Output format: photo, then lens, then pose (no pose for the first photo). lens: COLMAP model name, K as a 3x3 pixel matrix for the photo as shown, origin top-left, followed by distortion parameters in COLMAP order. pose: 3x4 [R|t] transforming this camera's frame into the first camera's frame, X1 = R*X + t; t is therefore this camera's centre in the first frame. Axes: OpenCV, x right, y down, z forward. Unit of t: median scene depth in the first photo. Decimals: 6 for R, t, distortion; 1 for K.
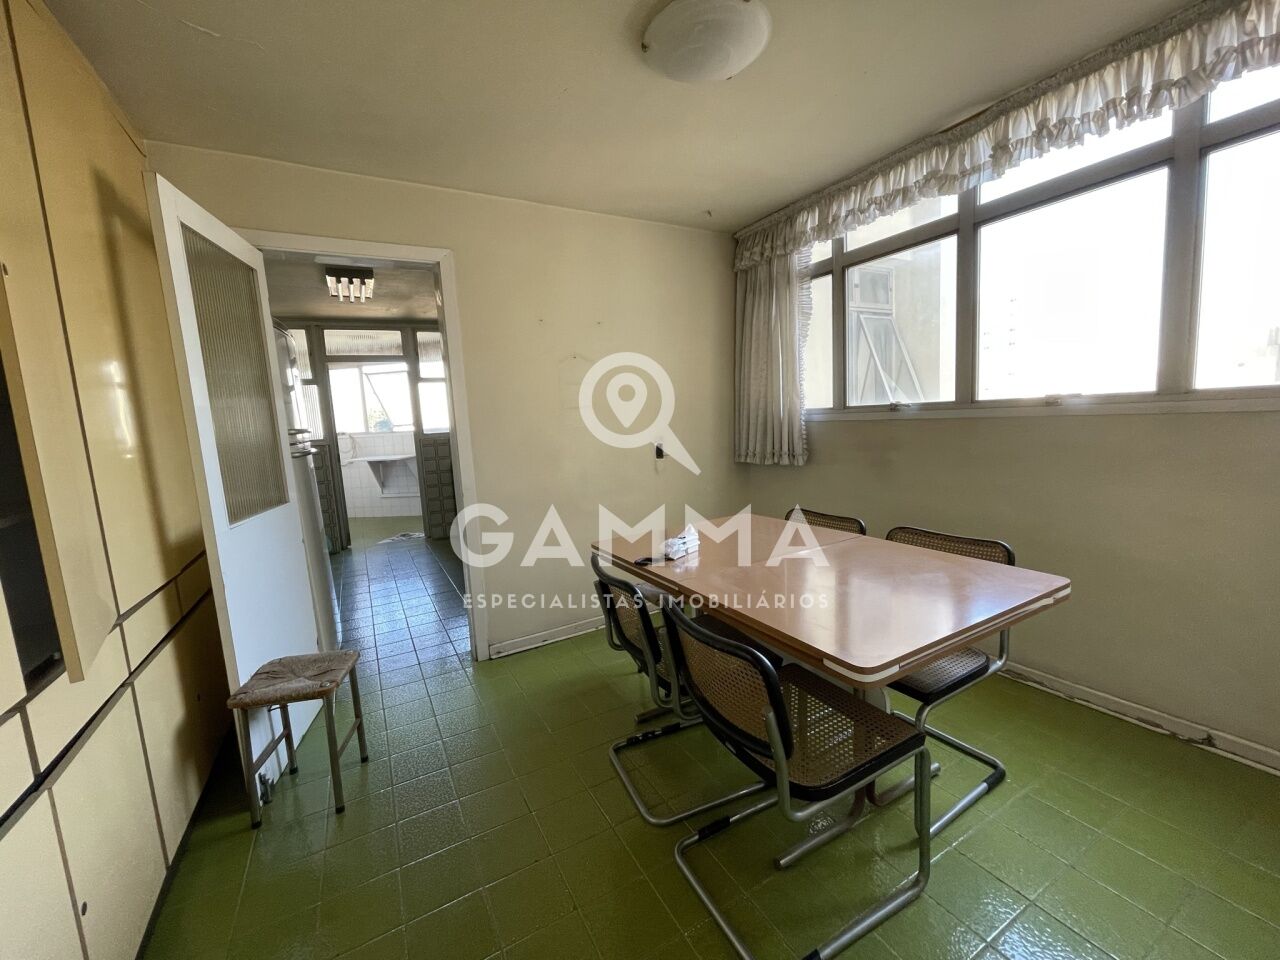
lens RADIAL K [[517.4, 0, 637.4], [0, 517.4, 481.8], [0, 0, 1]] dist [-0.002578, -0.001141]
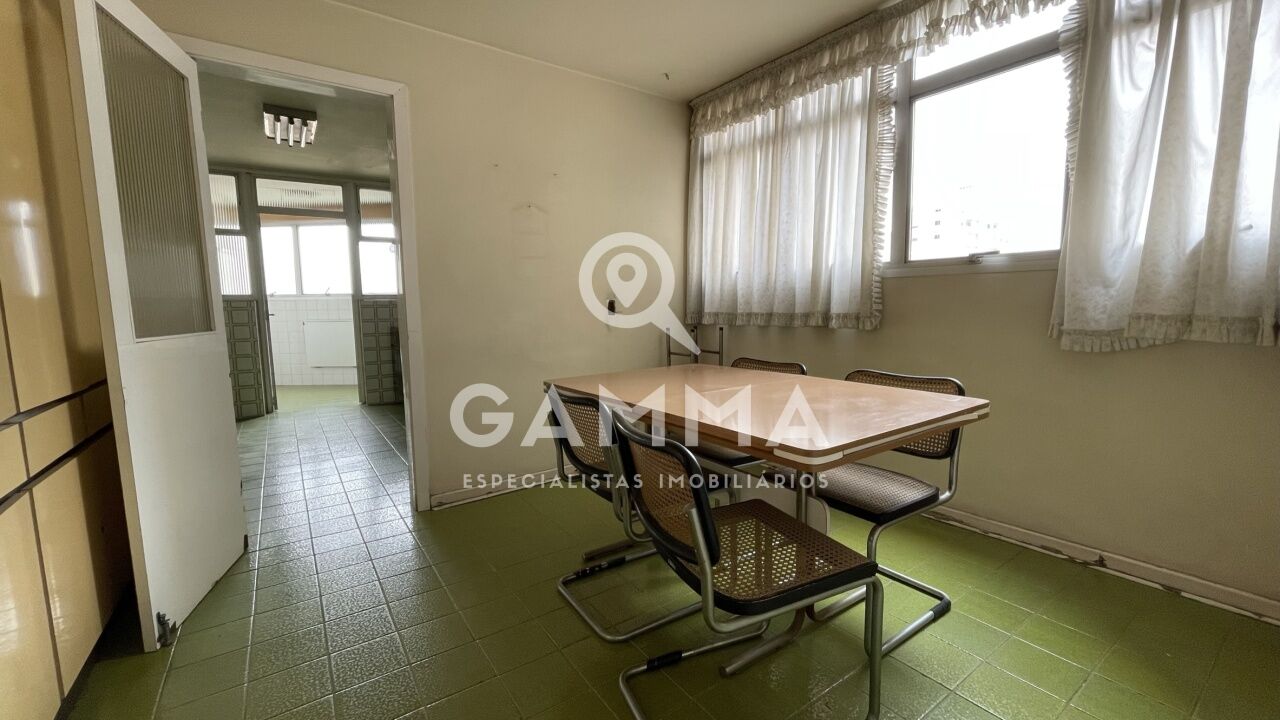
lens RADIAL K [[516.5, 0, 638.4], [0, 516.5, 361.3], [0, 0, 1]] dist [-0.005032, -0.000519]
pose [[0.993763, 0.029226, 0.107617, -0.014307], [-0.027372, 0.999451, -0.018671, 0.088758], [-0.108104, 0.015609, 0.994017, -0.005752]]
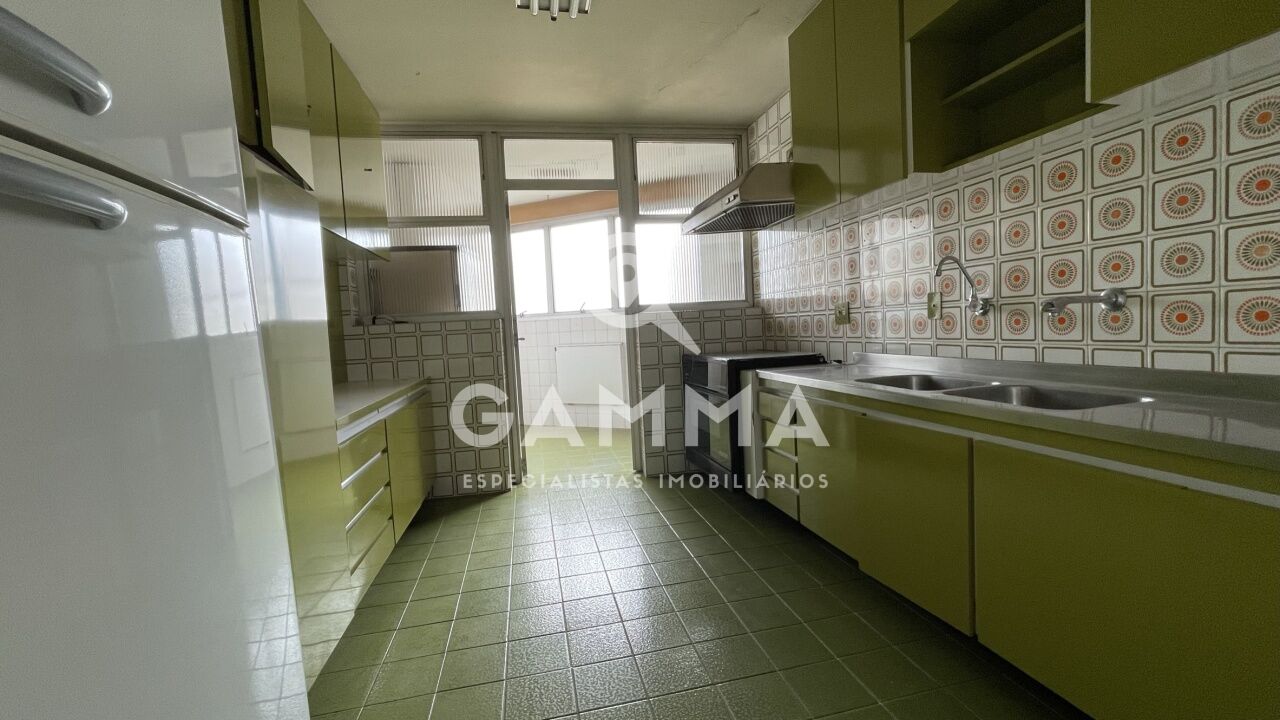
lens RADIAL K [[516.5, 0, 647.6], [0, 516.5, 360.3], [0, 0, 1]] dist [-0.005032, -0.000519]
pose [[0.962939, 0.019657, -0.269004, -0.608455], [-0.032742, 0.998484, -0.044239, 0.004866], [0.267726, 0.051407, 0.962123, 1.052715]]
